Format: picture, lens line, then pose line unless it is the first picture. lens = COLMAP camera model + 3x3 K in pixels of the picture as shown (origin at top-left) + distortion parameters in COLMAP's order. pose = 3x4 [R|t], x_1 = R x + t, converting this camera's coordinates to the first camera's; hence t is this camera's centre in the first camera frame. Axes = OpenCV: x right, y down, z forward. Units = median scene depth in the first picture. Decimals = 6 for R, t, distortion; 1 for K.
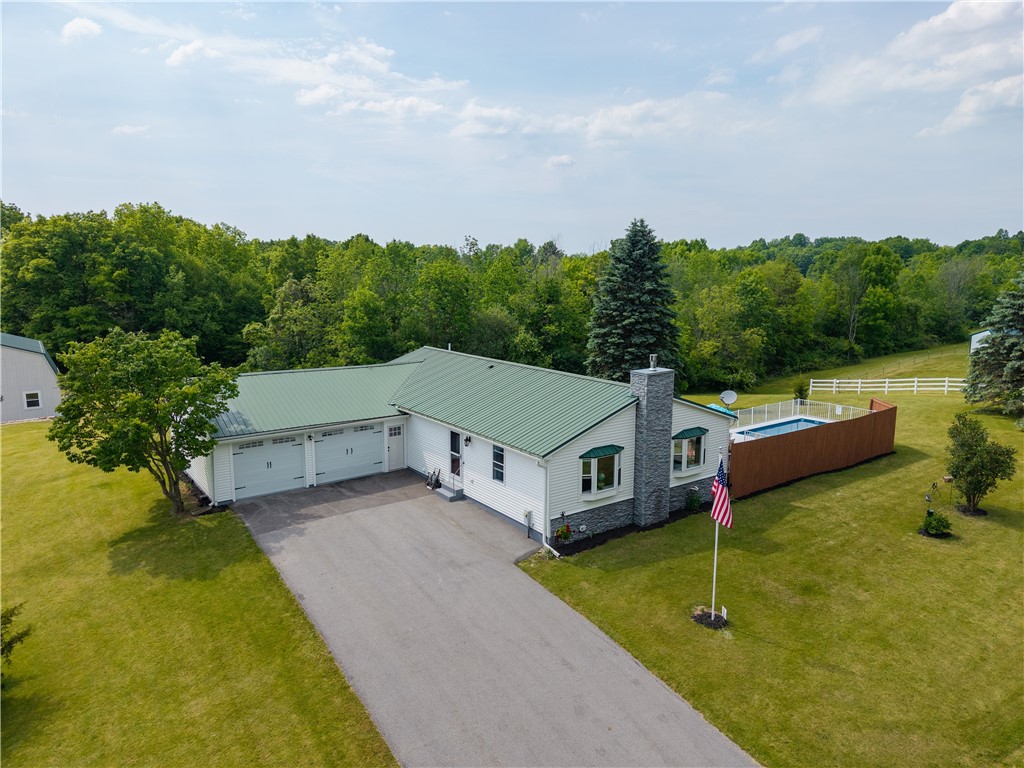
lens RADIAL K [[687.8, 0, 508.7], [0, 687.8, 380.4], [0, 0, 1]] dist [0.023587, -0.012799]
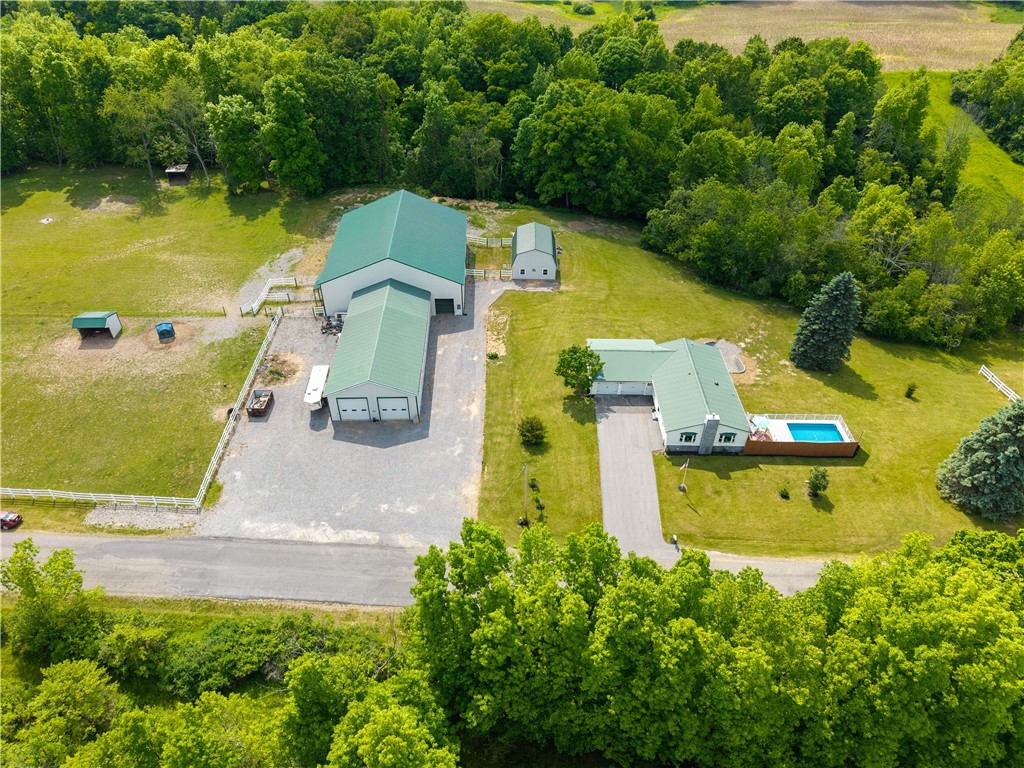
lens RADIAL K [[687.8, 0, 510.8], [0, 687.8, 384.5], [0, 0, 1]] dist [0.023587, -0.012799]
pose [[0.807332, 0.373934, -0.456495, 0.743869], [-0.101503, 0.850062, 0.516810, -1.480211], [0.581302, -0.370902, 0.724238, -1.577356]]
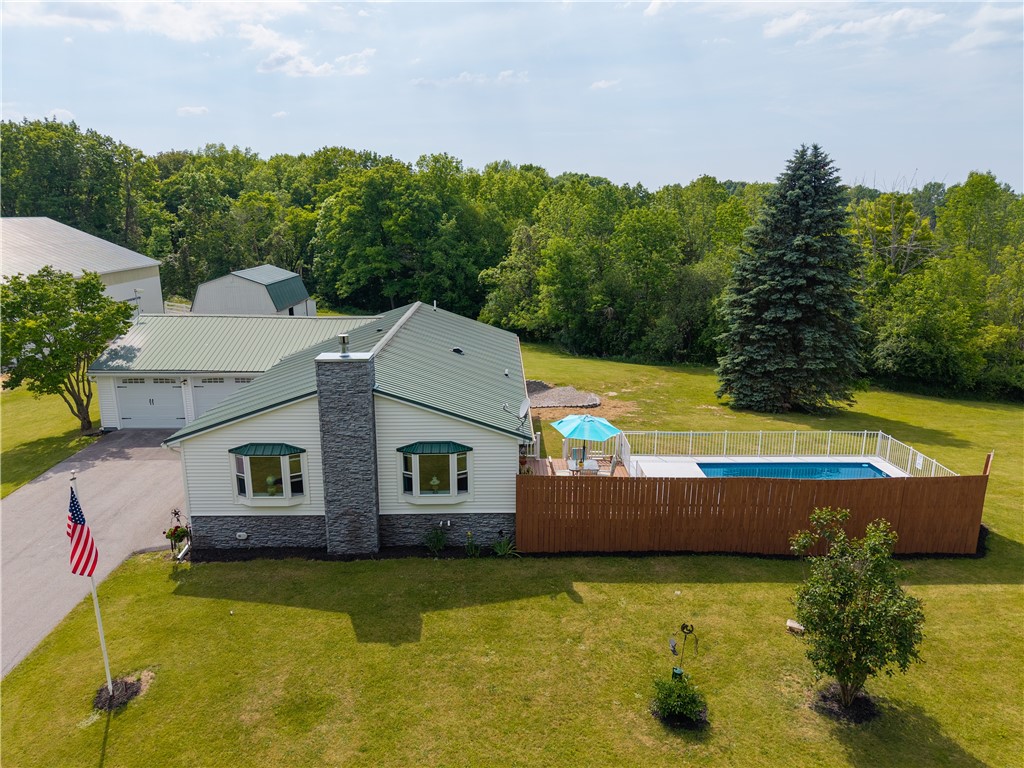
lens RADIAL K [[687.8, 0, 513.3], [0, 687.8, 383.5], [0, 0, 1]] dist [0.023587, -0.012799]
pose [[0.823331, 0.139656, -0.550111, 0.667987], [-0.094814, 0.989477, 0.109294, -0.072031], [0.559586, -0.037827, 0.827909, 0.419164]]
